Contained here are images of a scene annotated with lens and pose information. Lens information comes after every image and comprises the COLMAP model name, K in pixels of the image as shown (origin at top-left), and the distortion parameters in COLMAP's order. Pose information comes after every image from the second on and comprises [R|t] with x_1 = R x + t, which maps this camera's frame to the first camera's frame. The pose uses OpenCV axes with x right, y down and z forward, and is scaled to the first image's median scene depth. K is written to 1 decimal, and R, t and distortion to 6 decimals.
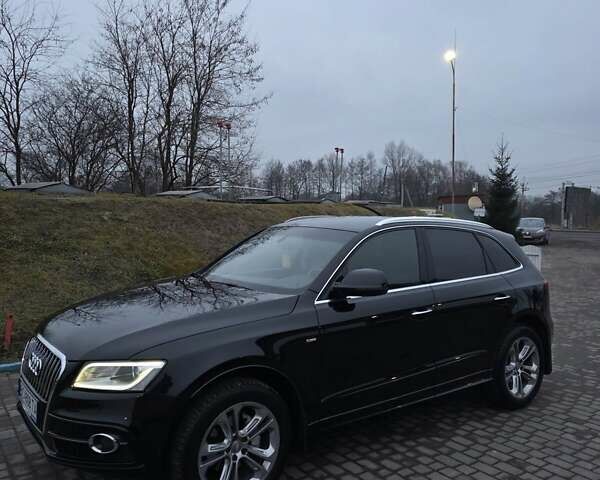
lens RADIAL K [[541.2, 0, 291.9], [0, 541.2, 250.6], [0, 0, 1]] dist [0.093653, -0.108631]
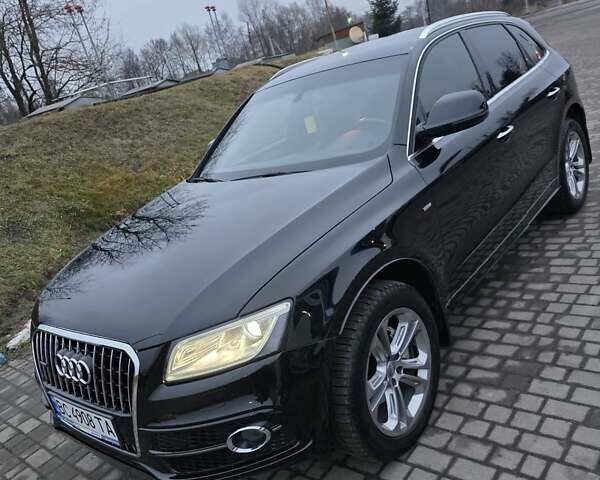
lens RADIAL K [[541.2, 0, 306.2], [0, 541.2, 245.0], [0, 0, 1]] dist [0.093653, -0.108631]
pose [[0.928939, -0.331467, 0.164932, -0.222311], [0.287591, 0.926577, 0.242376, -0.013790], [-0.233161, -0.177719, 0.956060, 0.268109]]
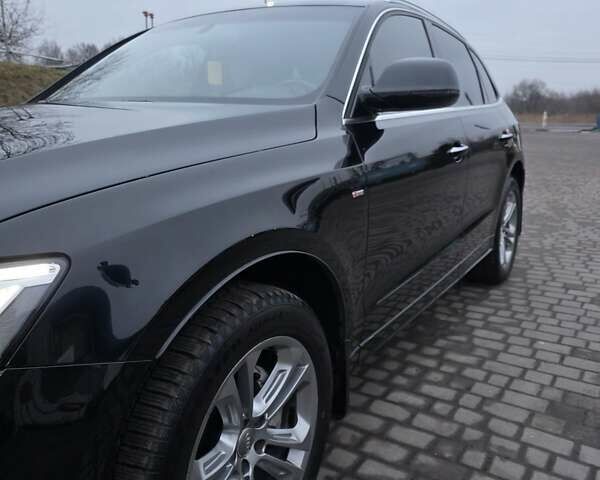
lens RADIAL K [[541.2, 0, 308.1], [0, 541.2, 240.1], [0, 0, 1]] dist [0.093653, -0.108631]
pose [[0.924504, -0.094878, 0.369176, -0.159483], [0.033548, 0.985022, 0.169136, 0.105363], [-0.379694, -0.143982, 0.913839, 0.488526]]
